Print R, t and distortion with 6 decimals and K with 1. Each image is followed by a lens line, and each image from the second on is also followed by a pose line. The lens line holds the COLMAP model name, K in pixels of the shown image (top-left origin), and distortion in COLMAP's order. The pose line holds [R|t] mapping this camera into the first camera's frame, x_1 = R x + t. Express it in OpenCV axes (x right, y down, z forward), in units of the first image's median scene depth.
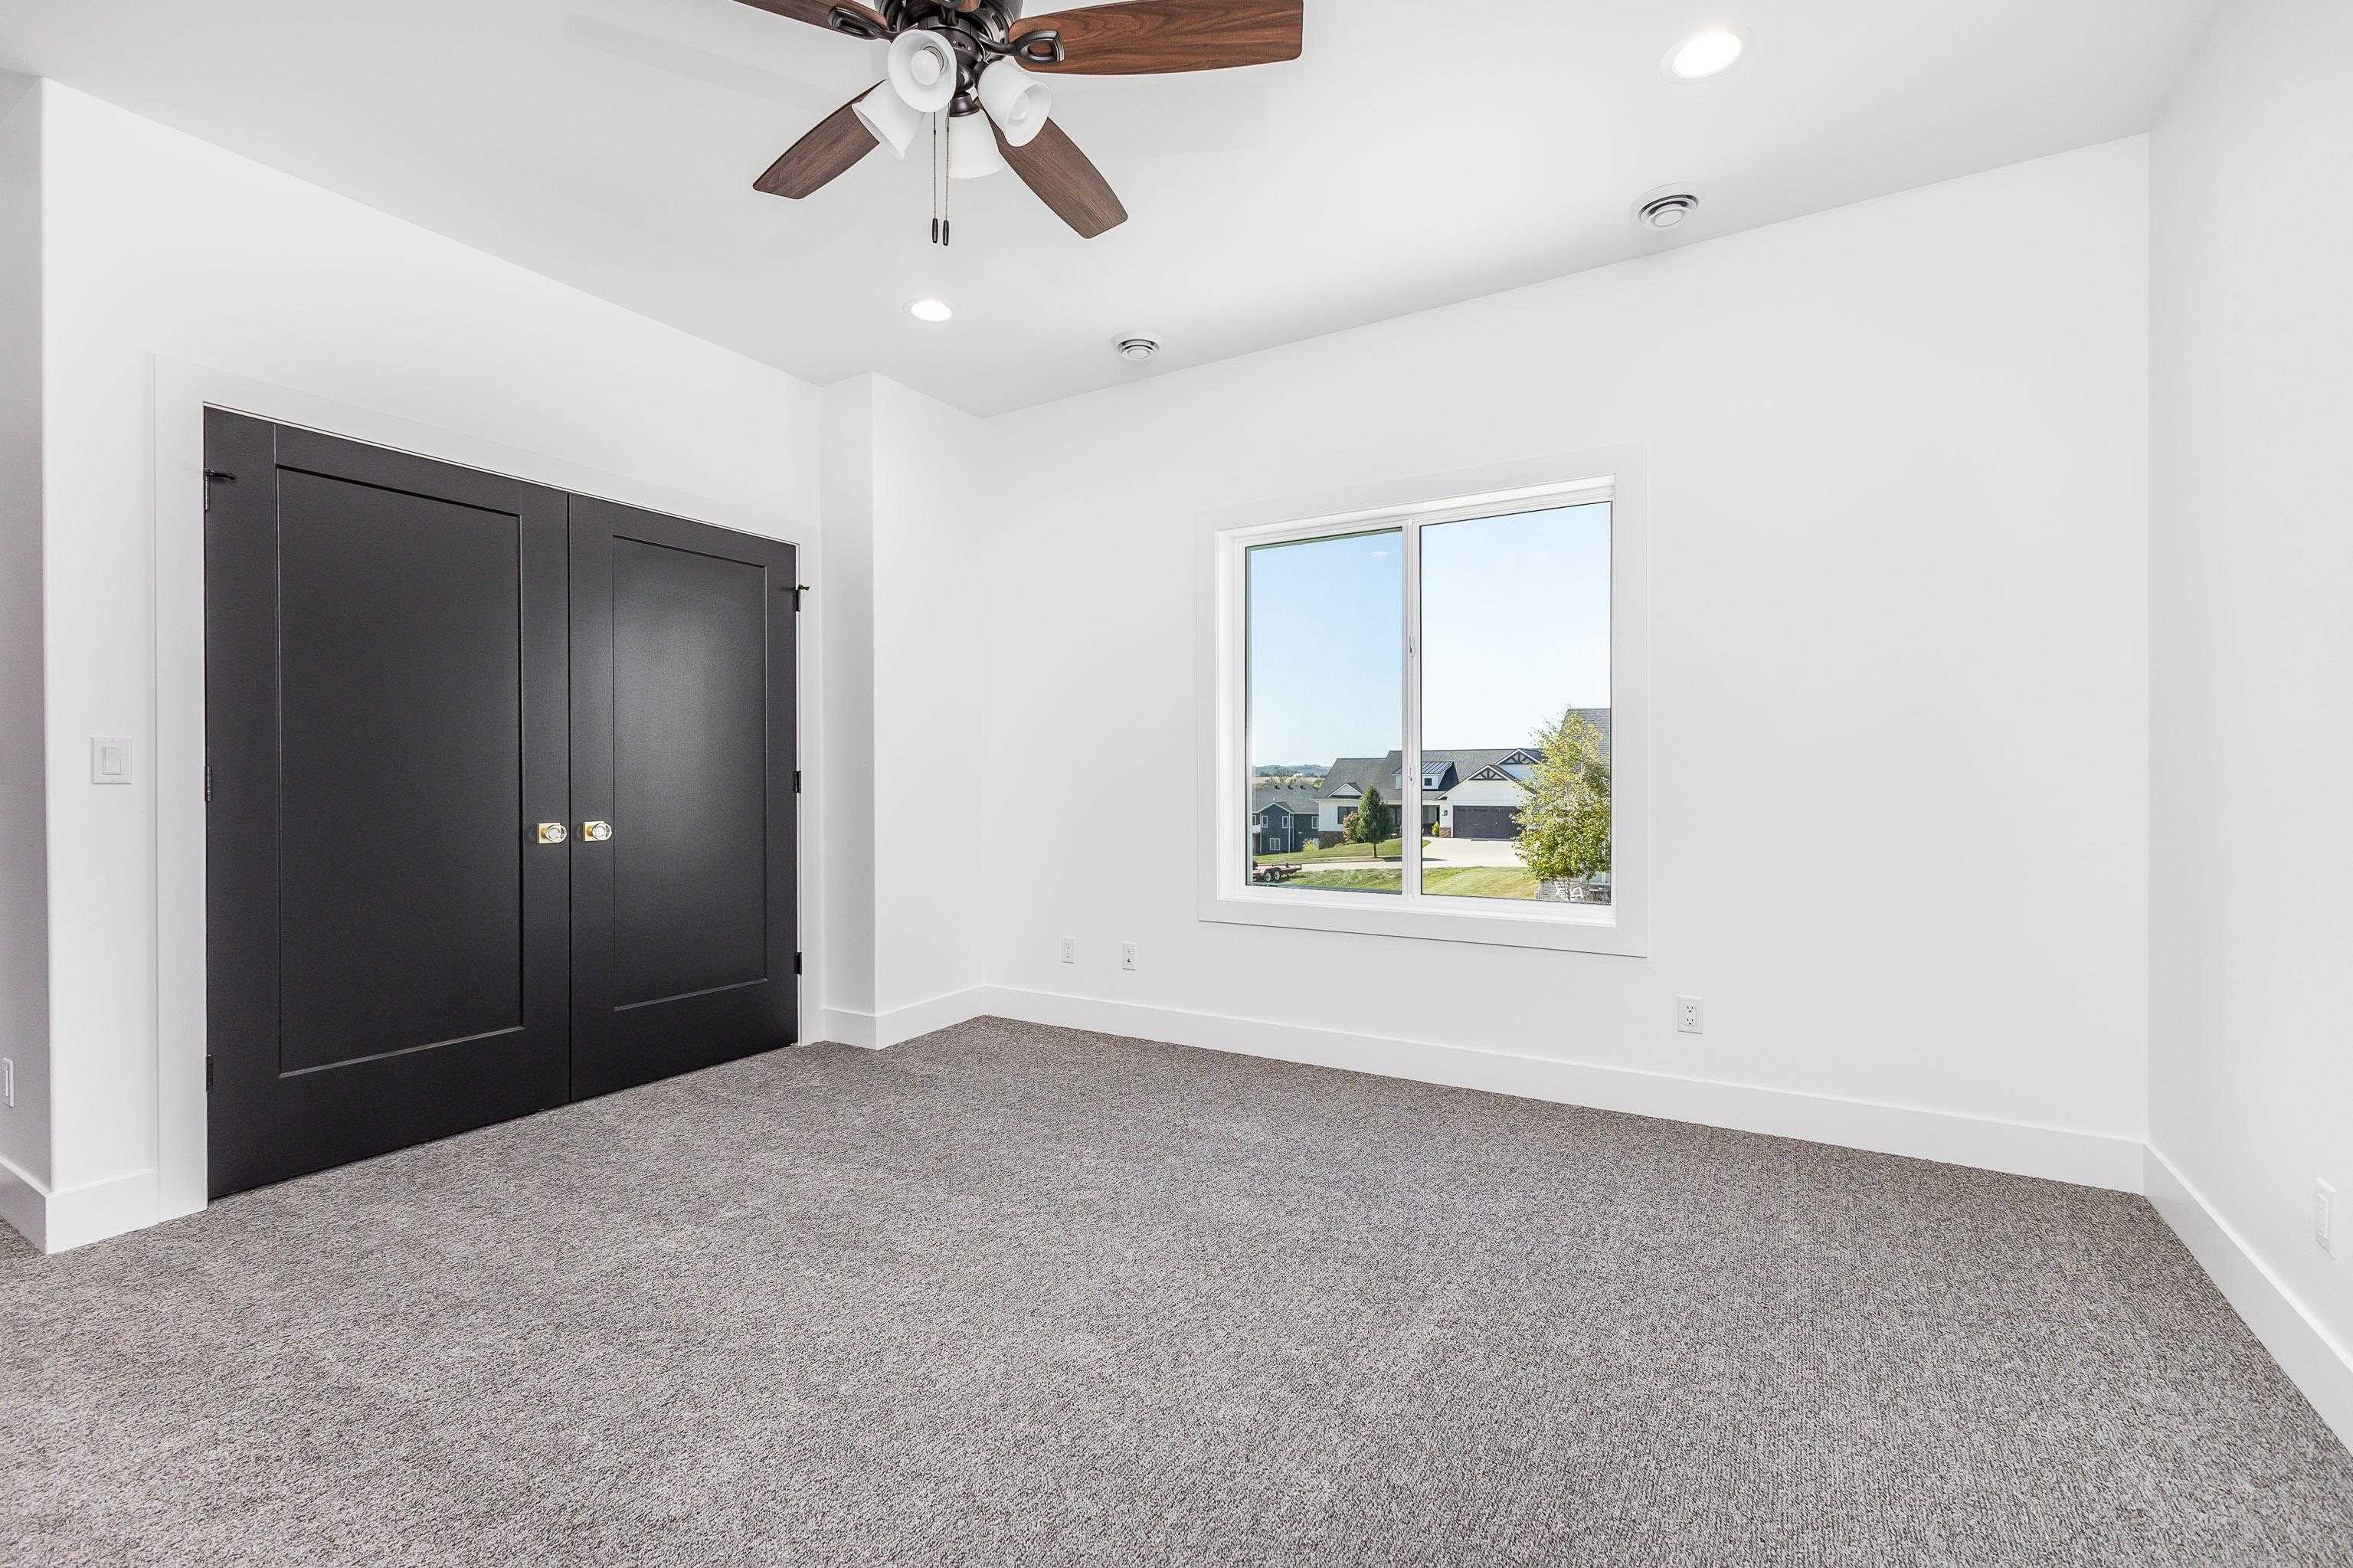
lens RADIAL K [[1031.1, 0, 1179.4], [0, 1031.1, 782.1], [0, 0, 1]] dist [0.024833, -0.009872]
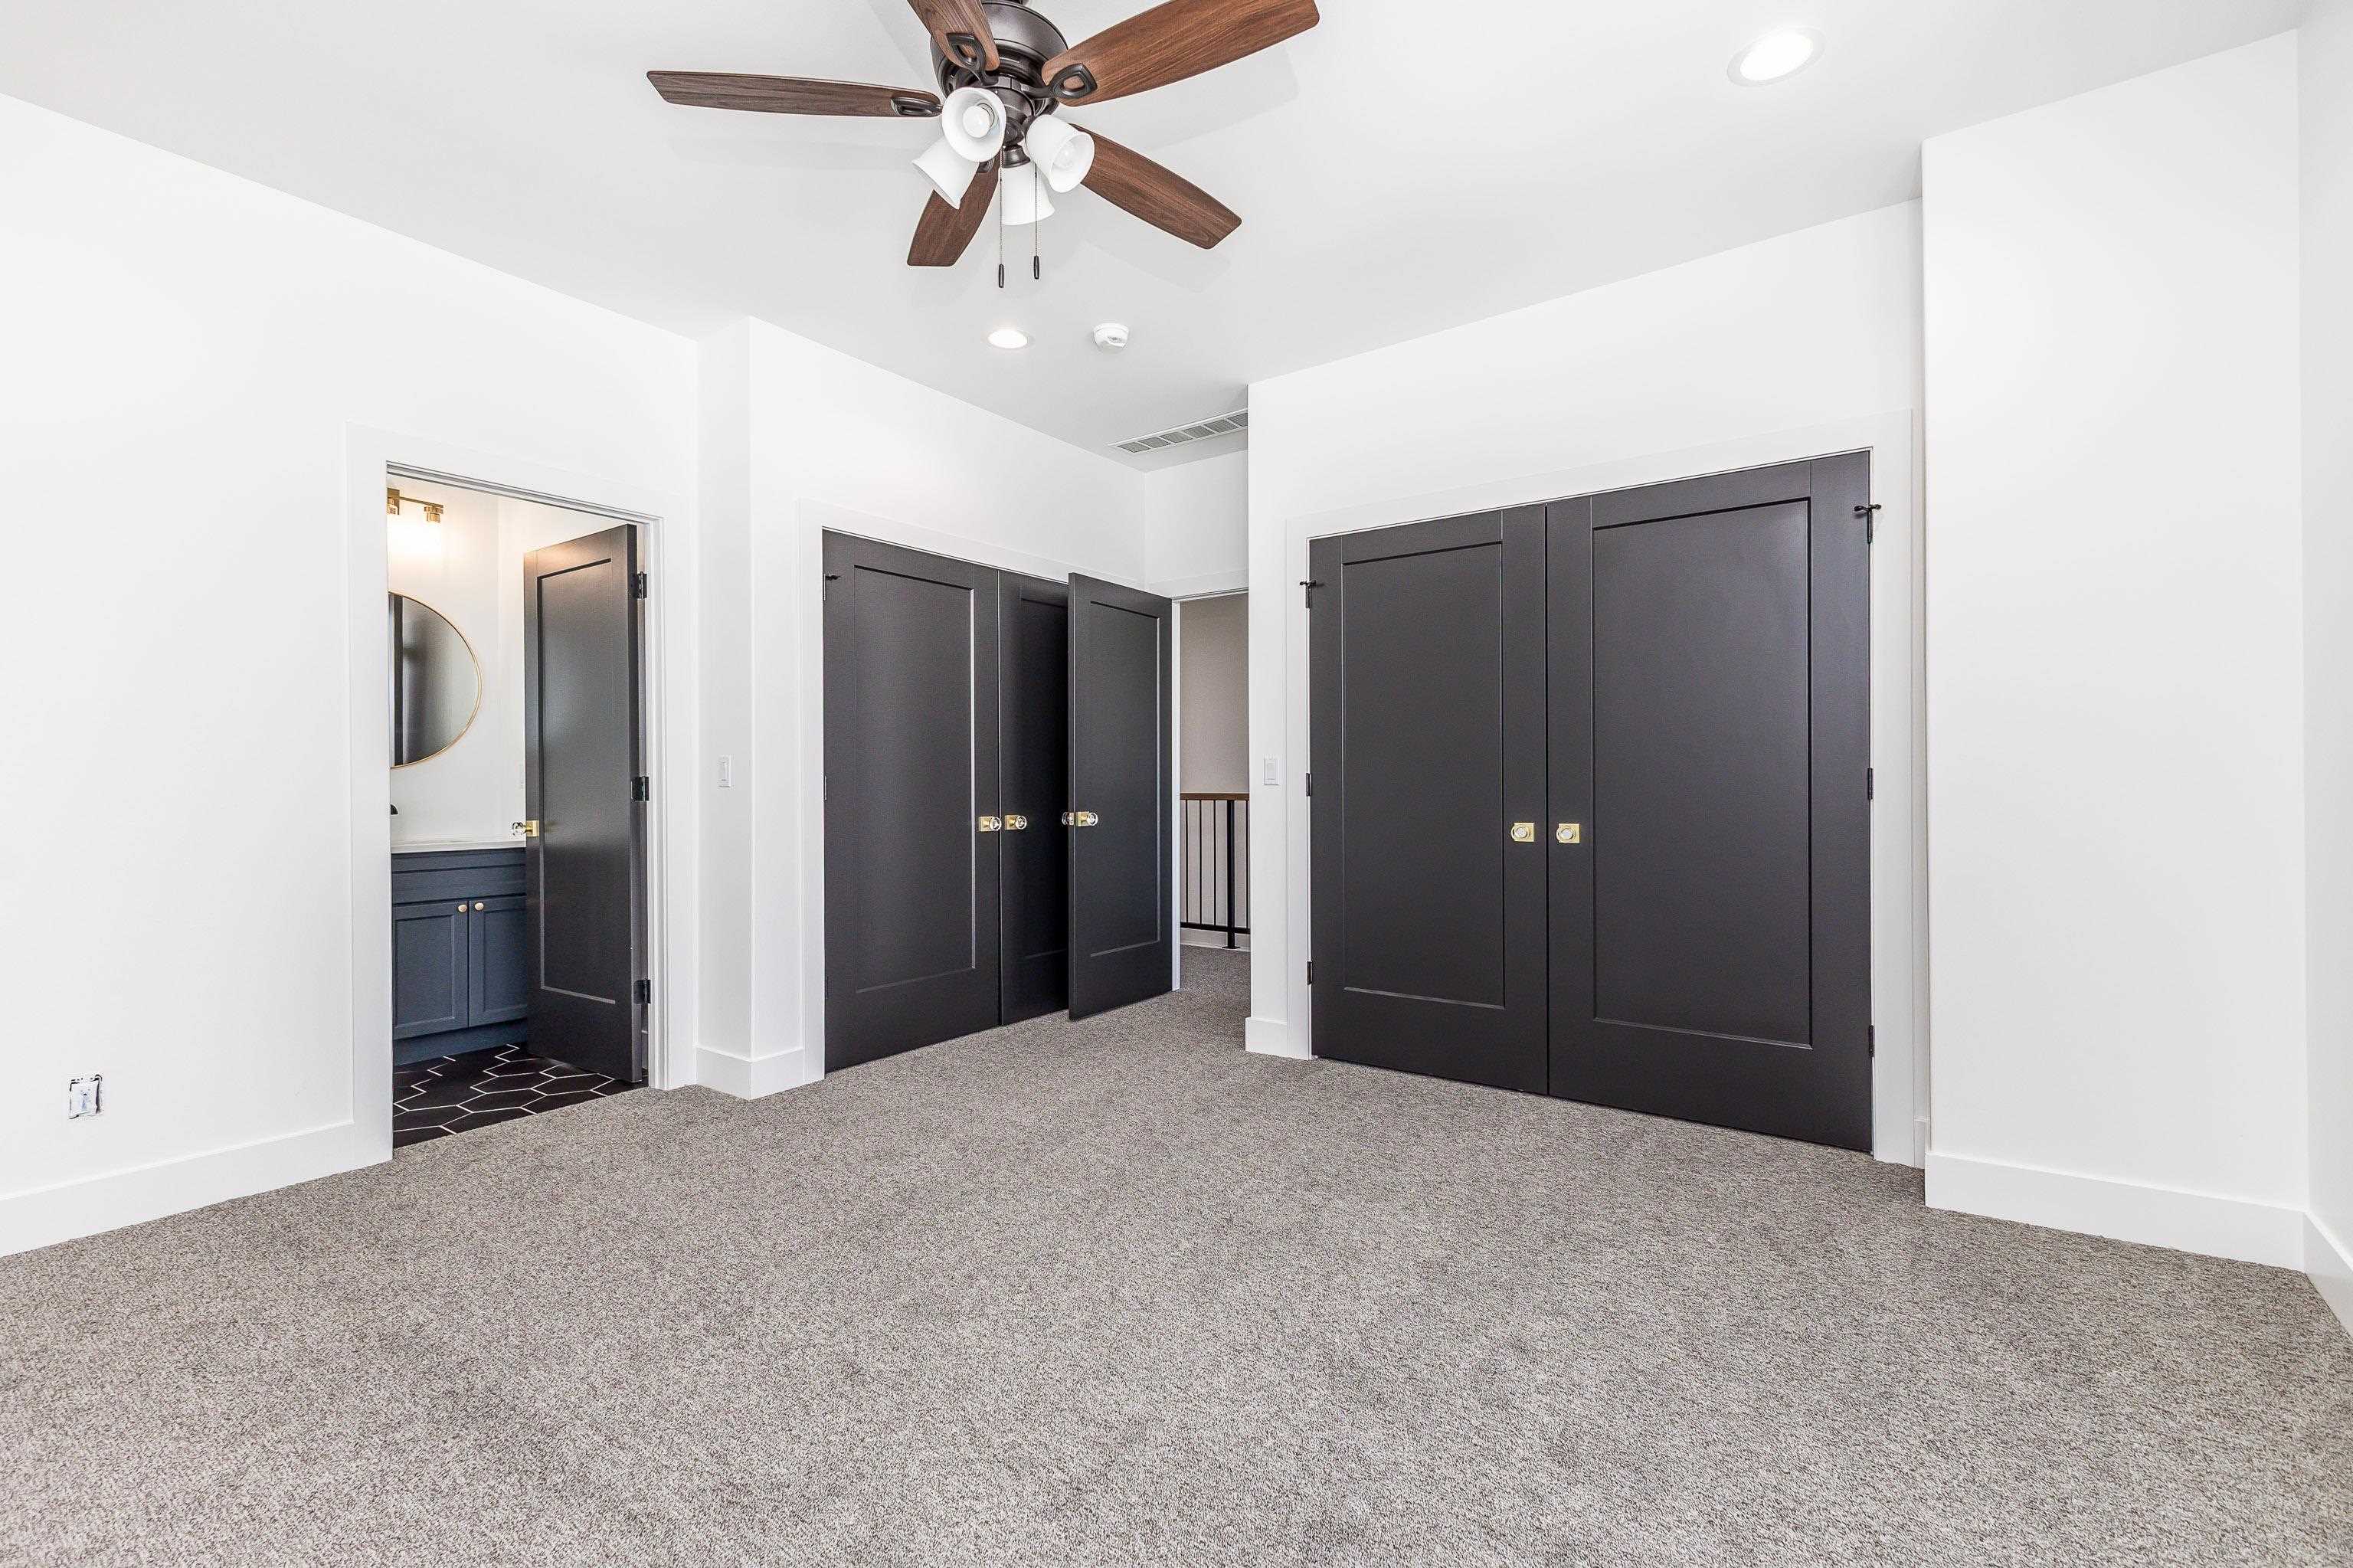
lens RADIAL K [[1024.3, 0, 1170.1], [0, 1024.3, 787.3], [0, 0, 1]] dist [0.011190, -0.000190]
pose [[-0.092482, 0.000940, -0.995714, 0.461191], [-0.000050, 1.000000, 0.000949, 0.002326], [0.995714, 0.000137, -0.092482, 0.724825]]
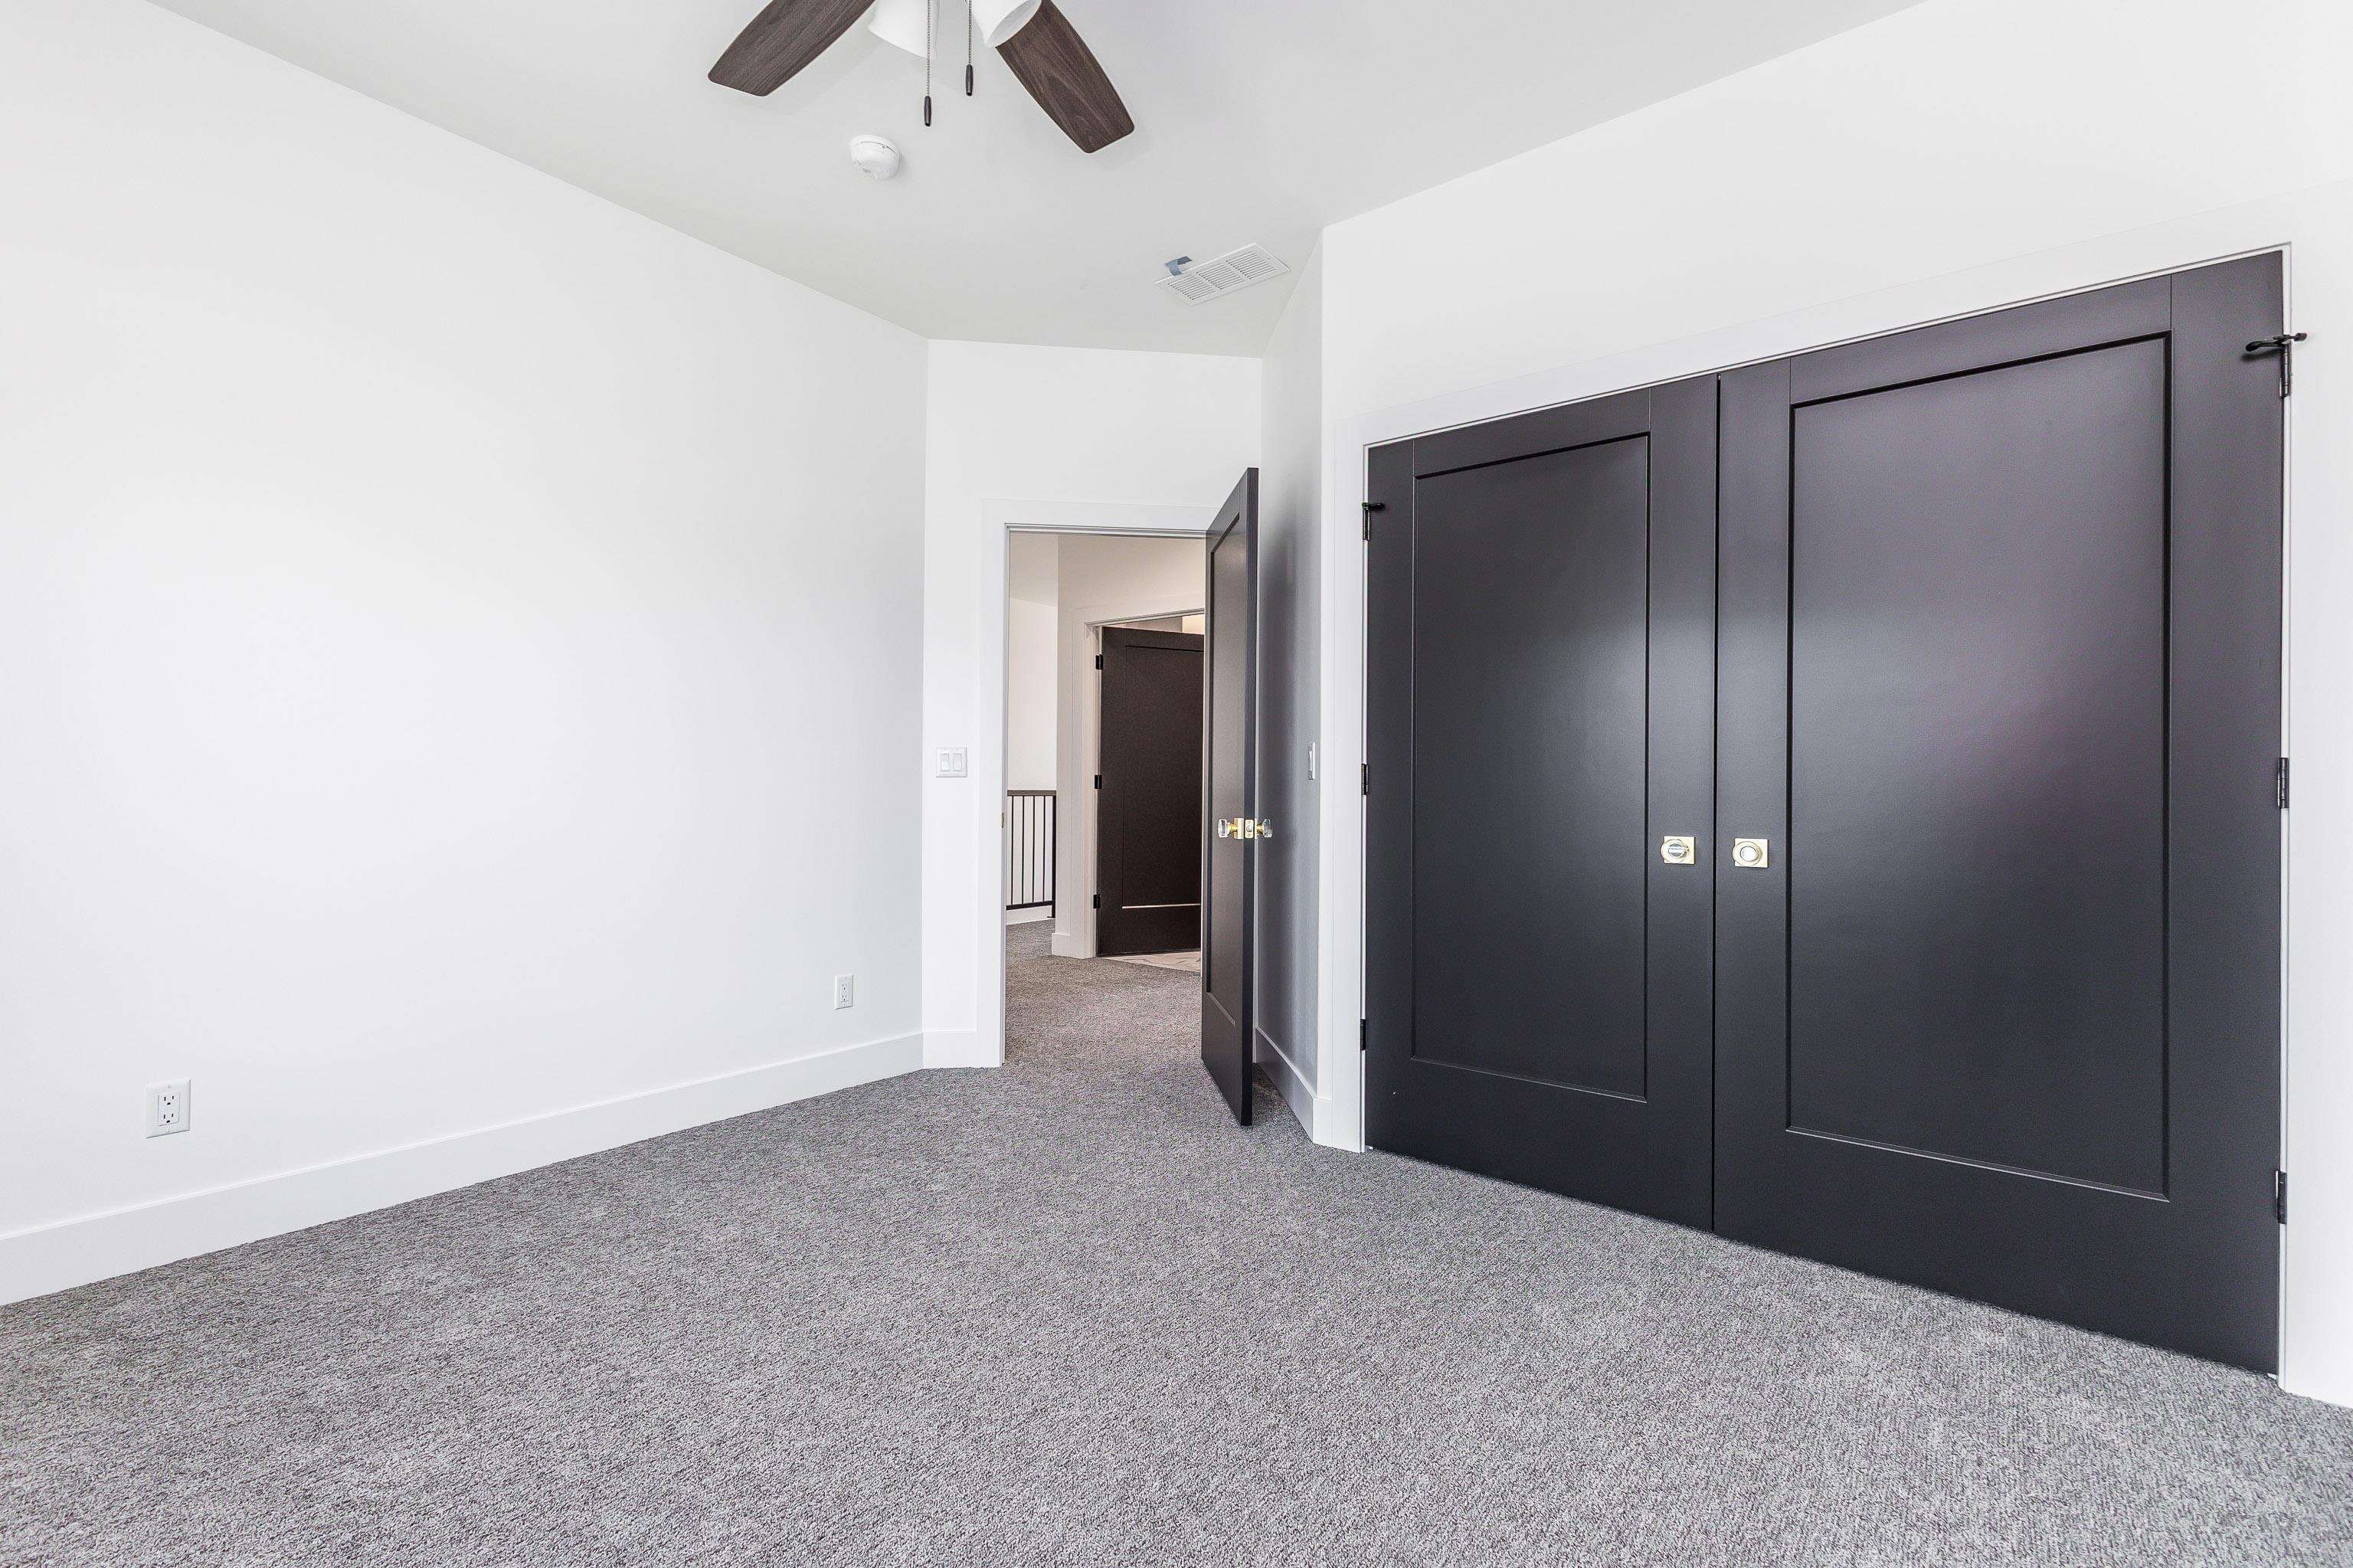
lens RADIAL K [[1031.1, 0, 1179.4], [0, 1031.1, 782.1], [0, 0, 1]] dist [0.024833, -0.009872]
pose [[-0.127368, -0.003395, -0.991850, 0.161024], [-0.013181, 0.999912, -0.001729, 0.007638], [0.991768, 0.012853, -0.127401, 0.730618]]
